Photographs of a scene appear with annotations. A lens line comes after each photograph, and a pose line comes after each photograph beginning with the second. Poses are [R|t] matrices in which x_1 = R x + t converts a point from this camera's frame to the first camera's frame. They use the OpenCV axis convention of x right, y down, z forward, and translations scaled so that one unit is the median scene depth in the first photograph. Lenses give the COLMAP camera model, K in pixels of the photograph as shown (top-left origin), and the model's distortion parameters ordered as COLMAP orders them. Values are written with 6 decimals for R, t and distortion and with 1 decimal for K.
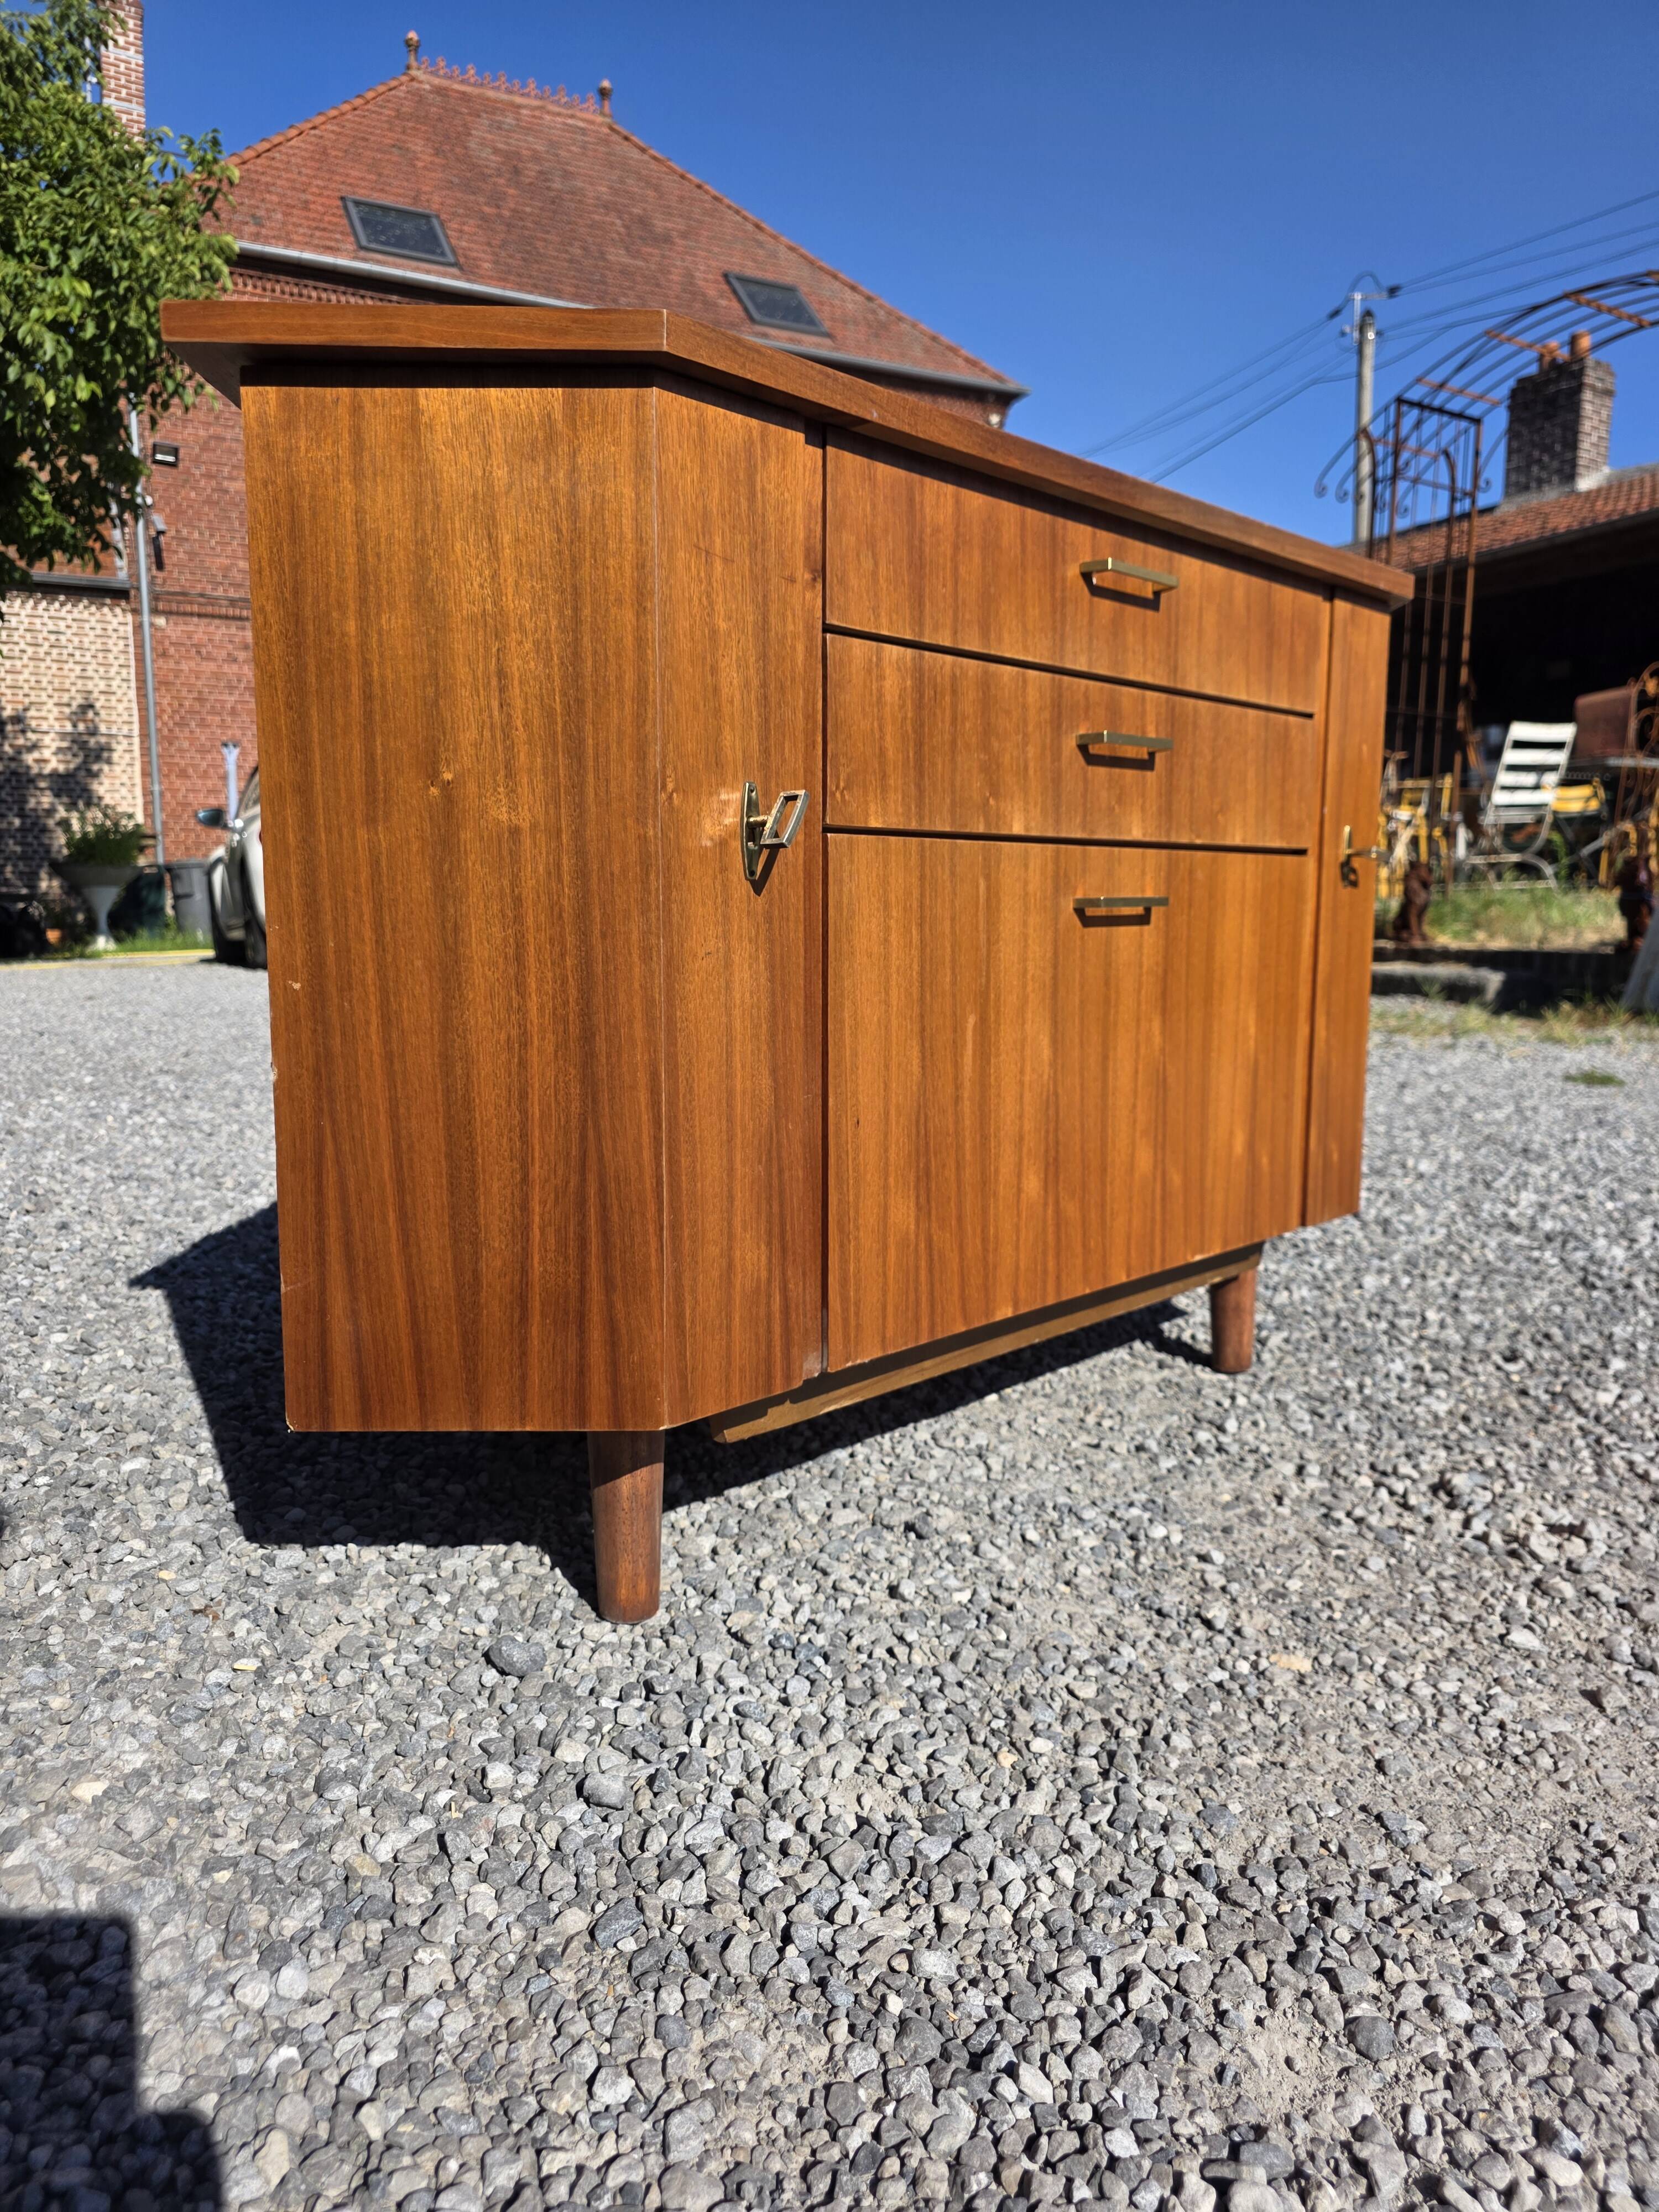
lens RADIAL K [[1505.2, 0, 852.0], [0, 1505.2, 1121.5], [0, 0, 1]] dist [0.022804, -0.016473]
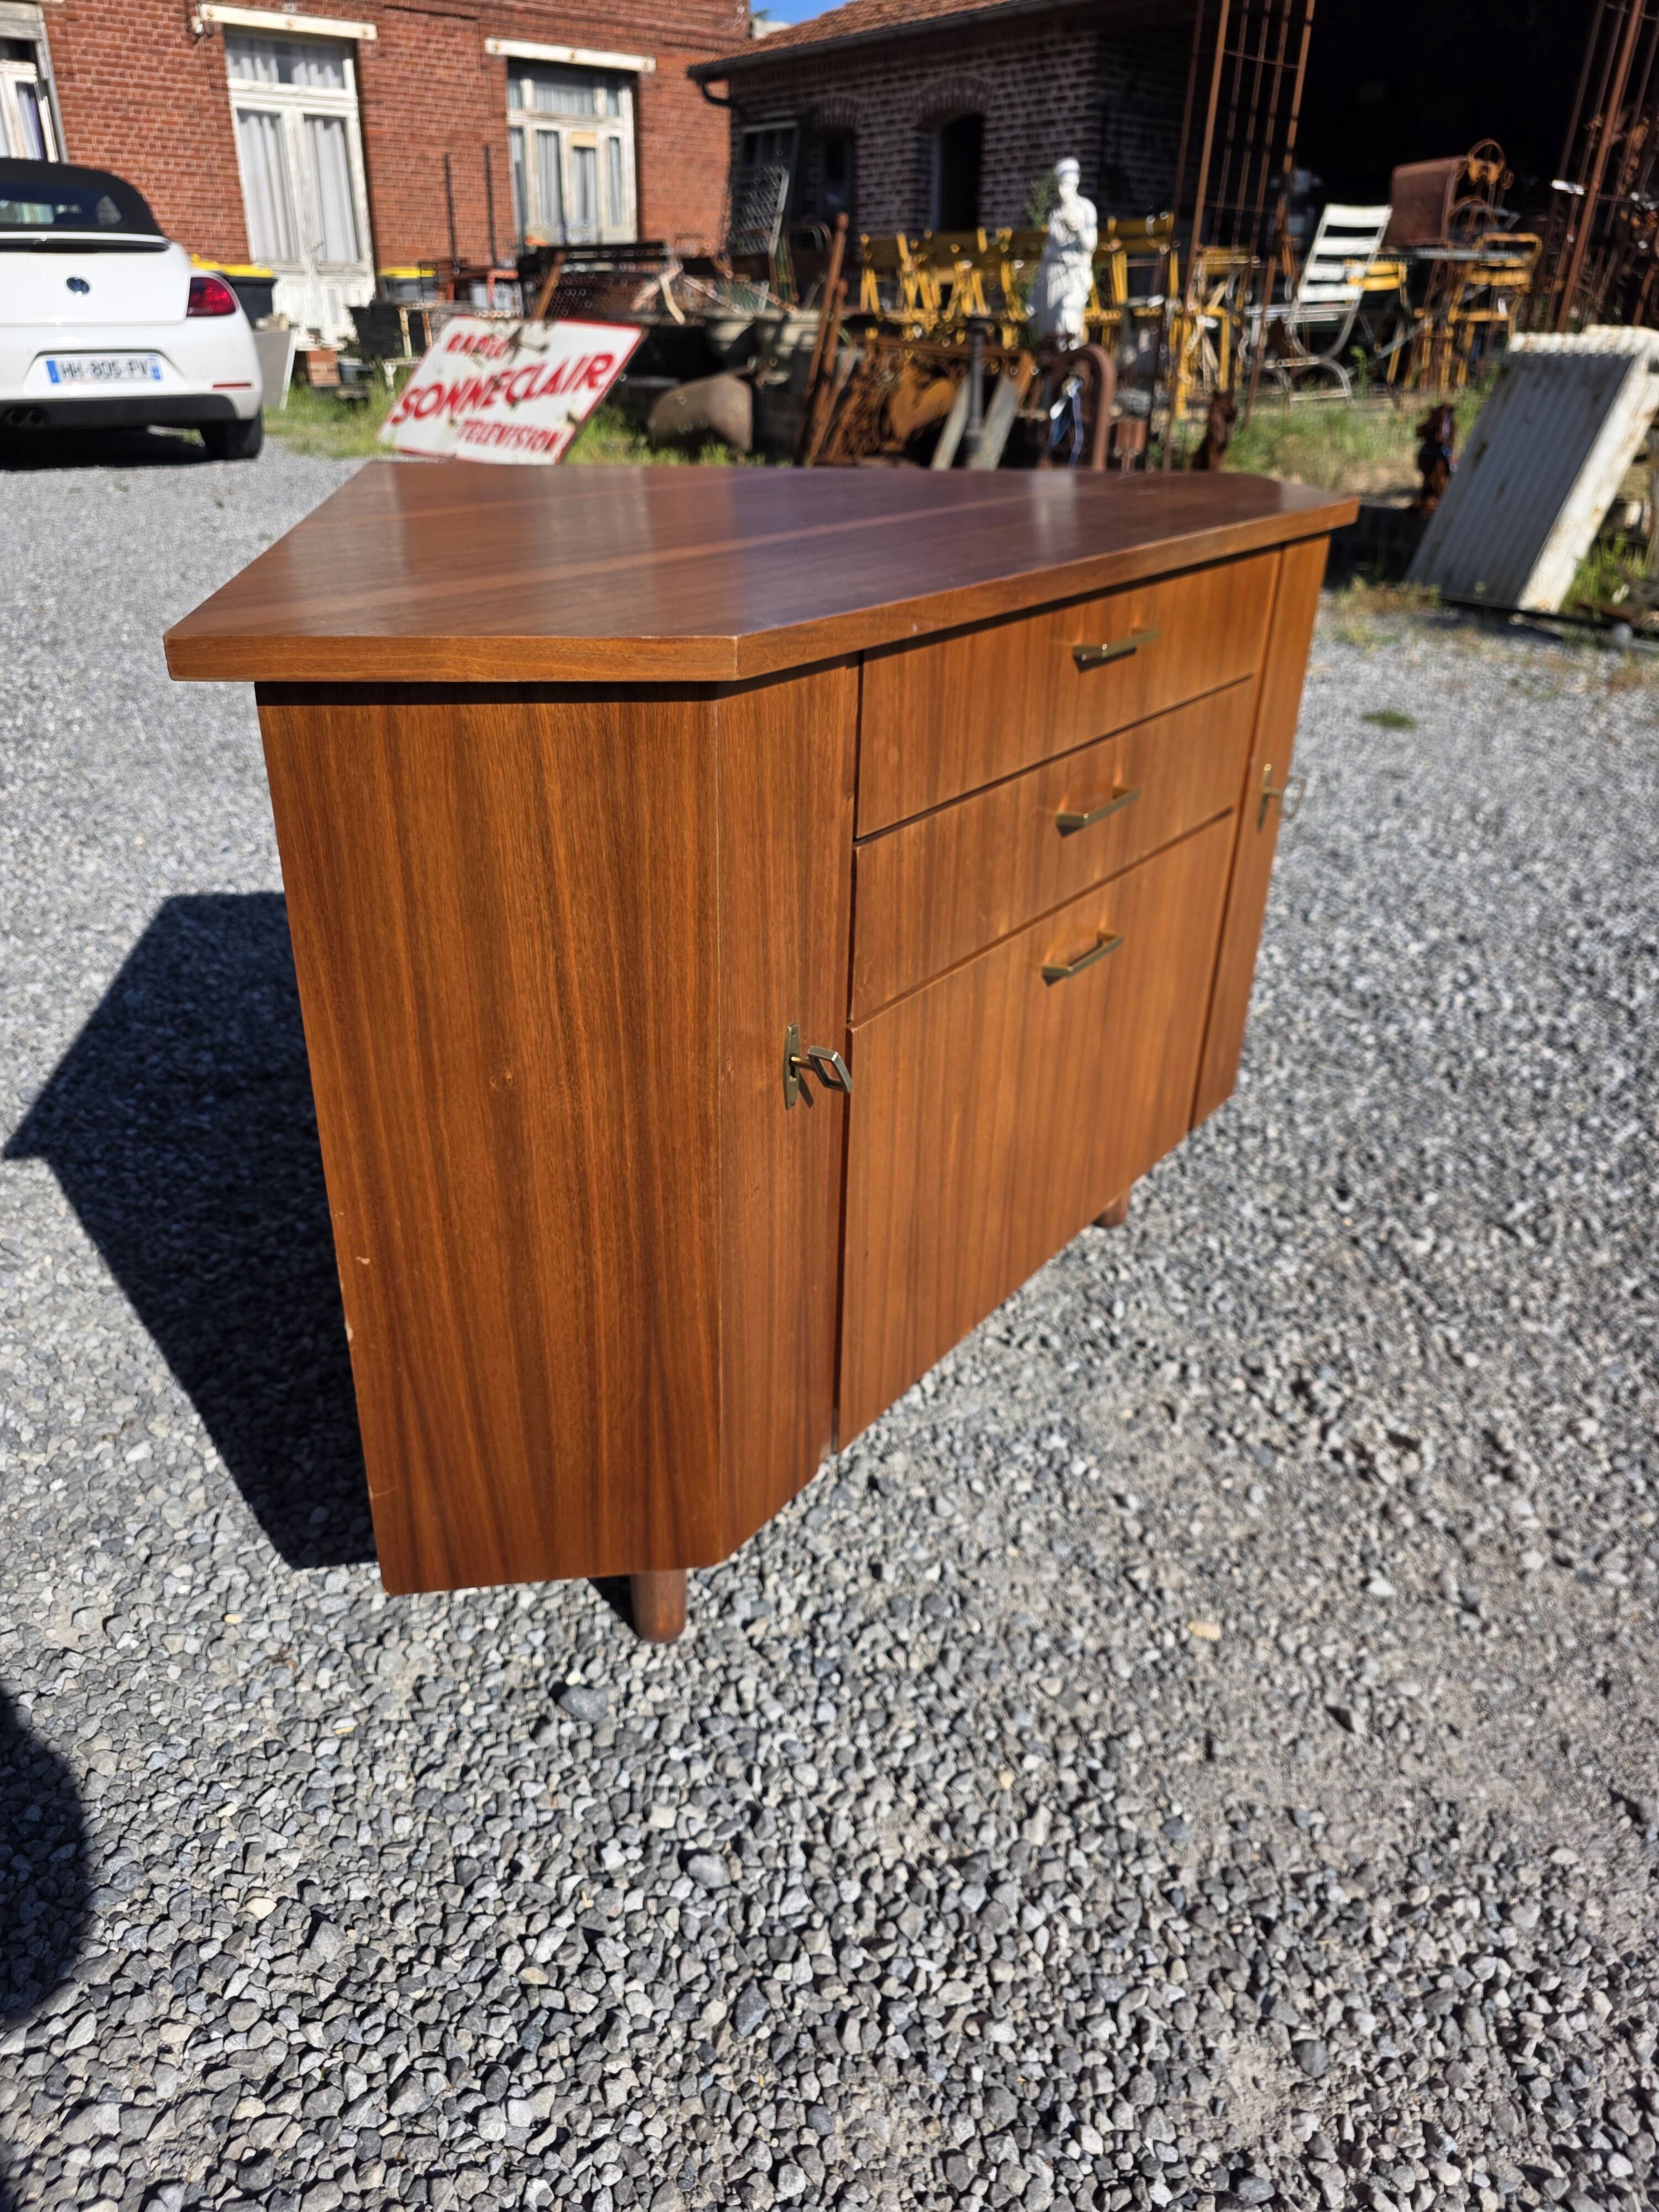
lens RADIAL K [[1507.9, 0, 821.2], [0, 1507.9, 1093.7], [0, 0, 1]] dist [0.029797, -0.025210]
pose [[0.989448, -0.048234, 0.136625, -0.178748], [0.000380, 0.943822, 0.330454, -0.490048], [-0.144889, -0.326915, 0.933881, 0.023601]]
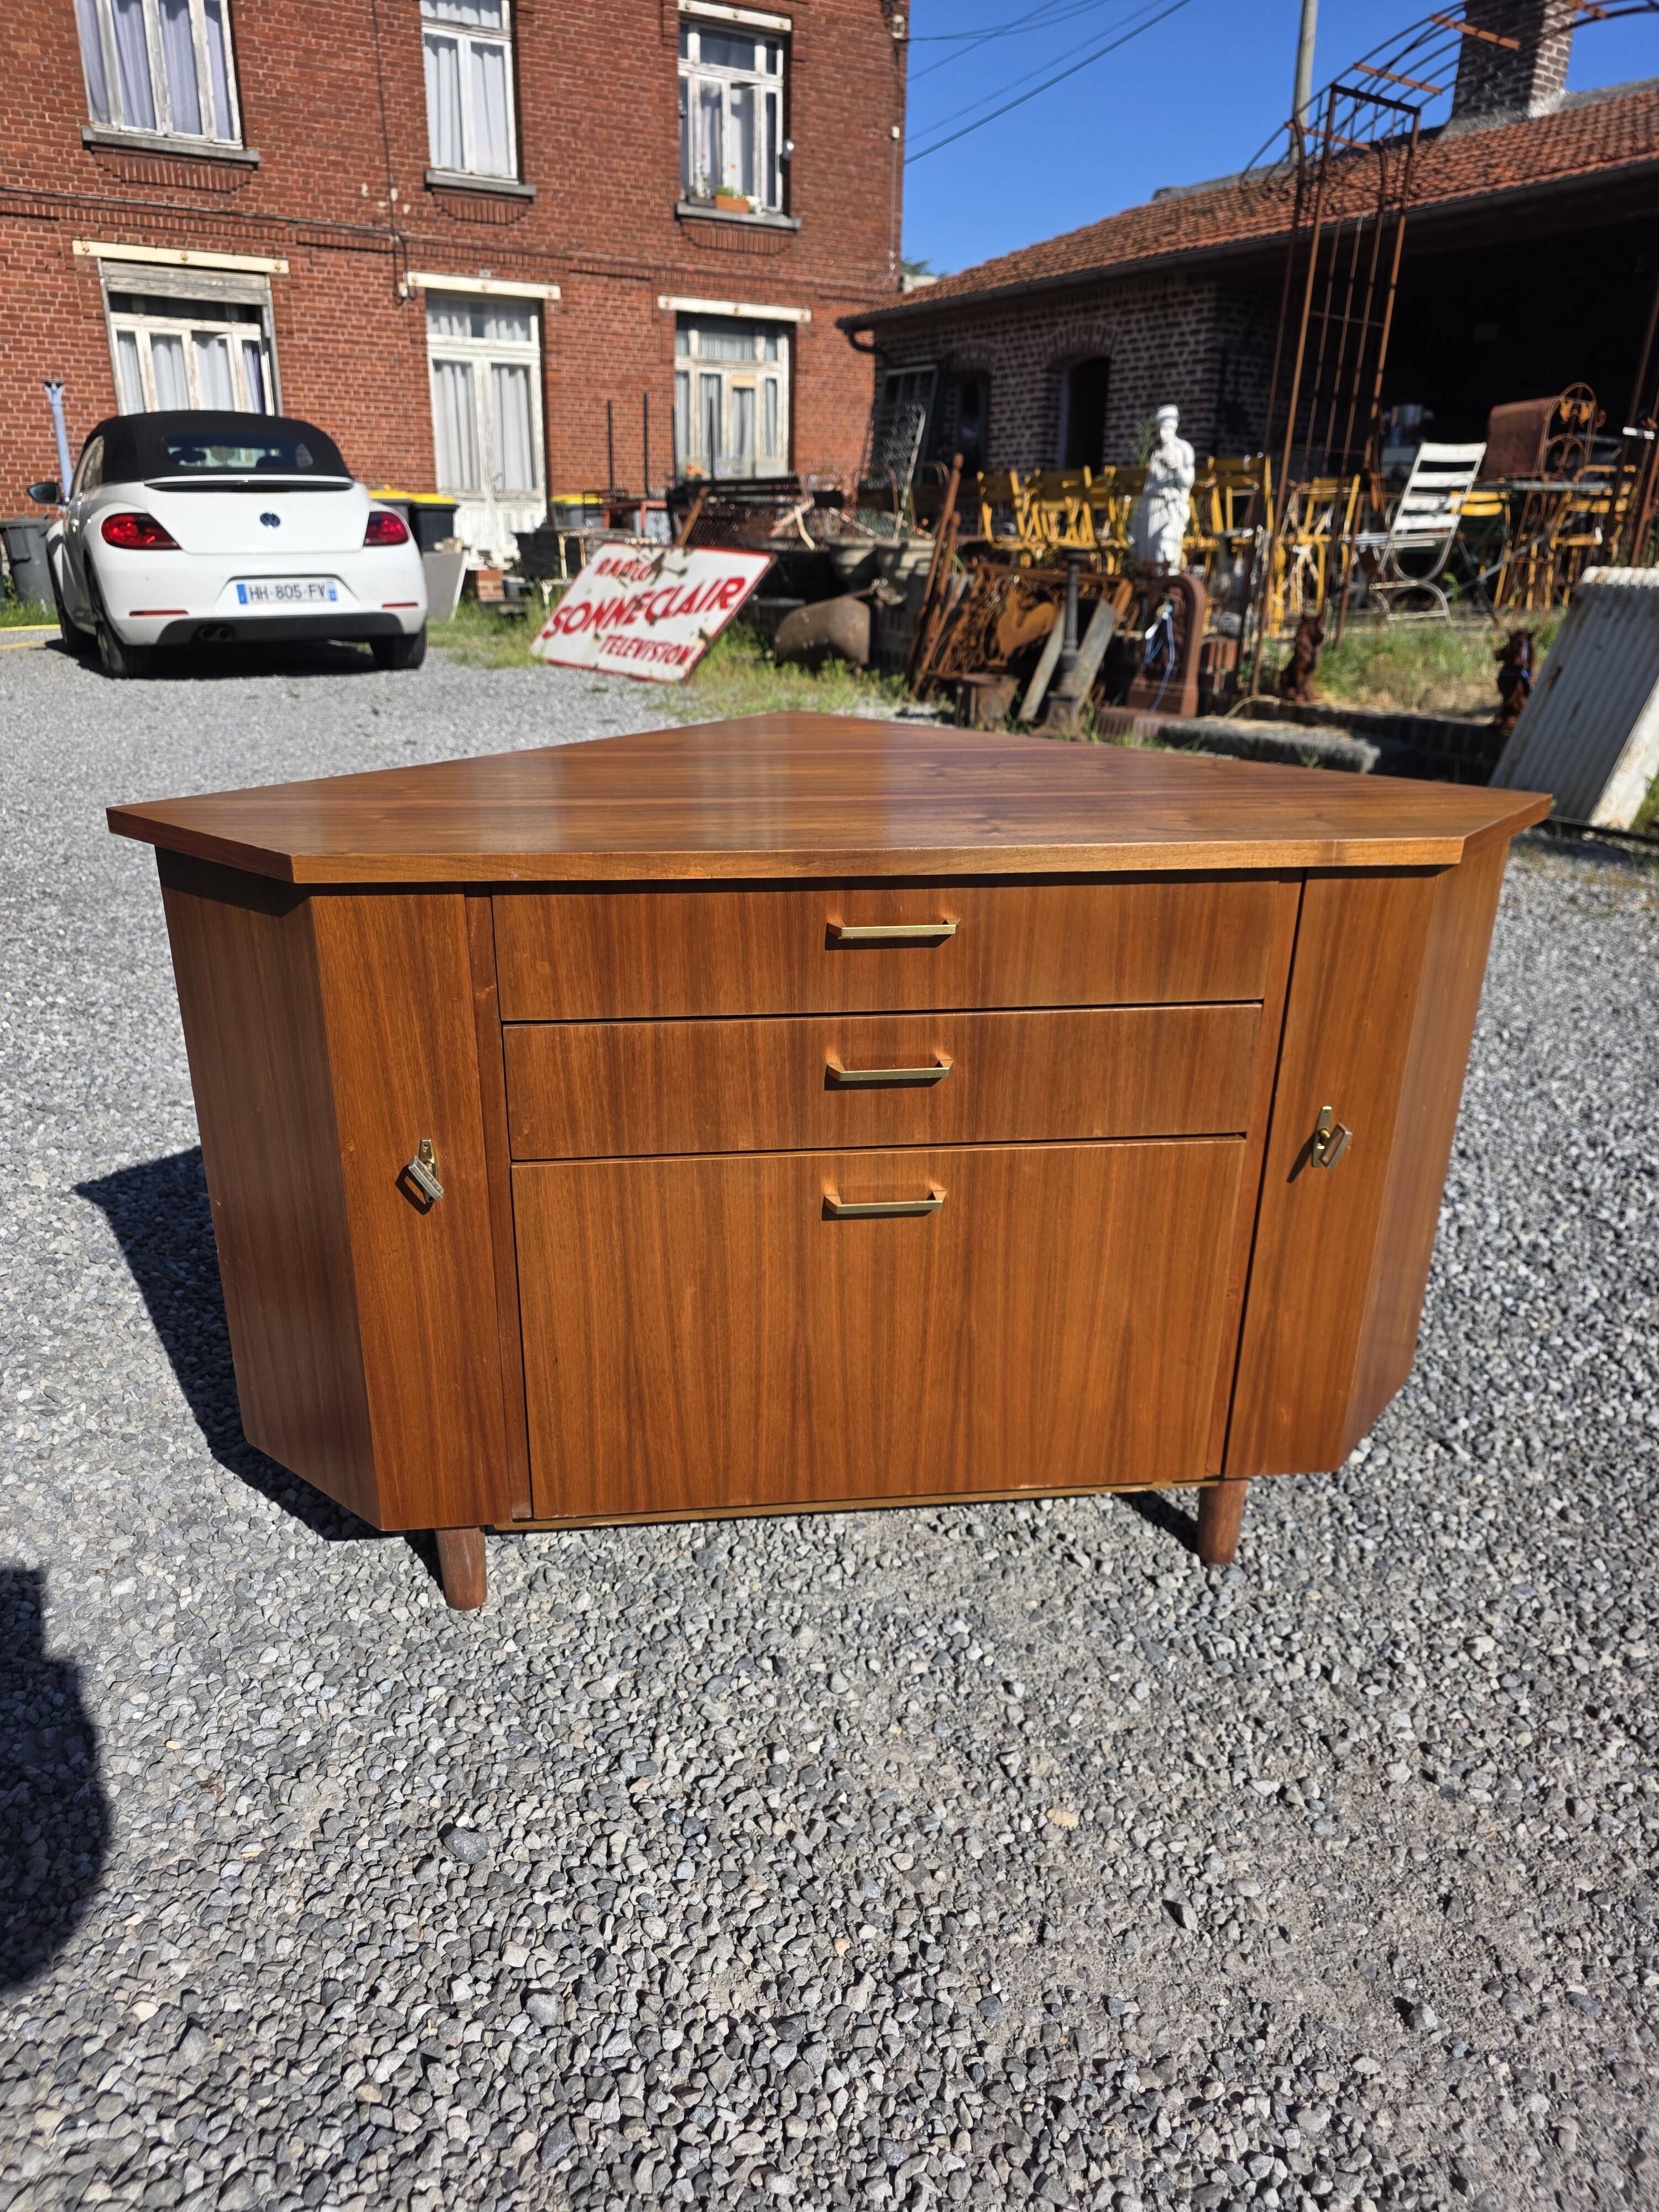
lens RADIAL K [[1498.4, 0, 826.8], [0, 1498.4, 1105.5], [0, 0, 1]] dist [0.030345, -0.019421]
pose [[0.998459, -0.003009, 0.055410, 0.015519], [-0.009691, 0.973729, 0.227503, -0.558817], [-0.054639, -0.227690, 0.972200, -0.124357]]
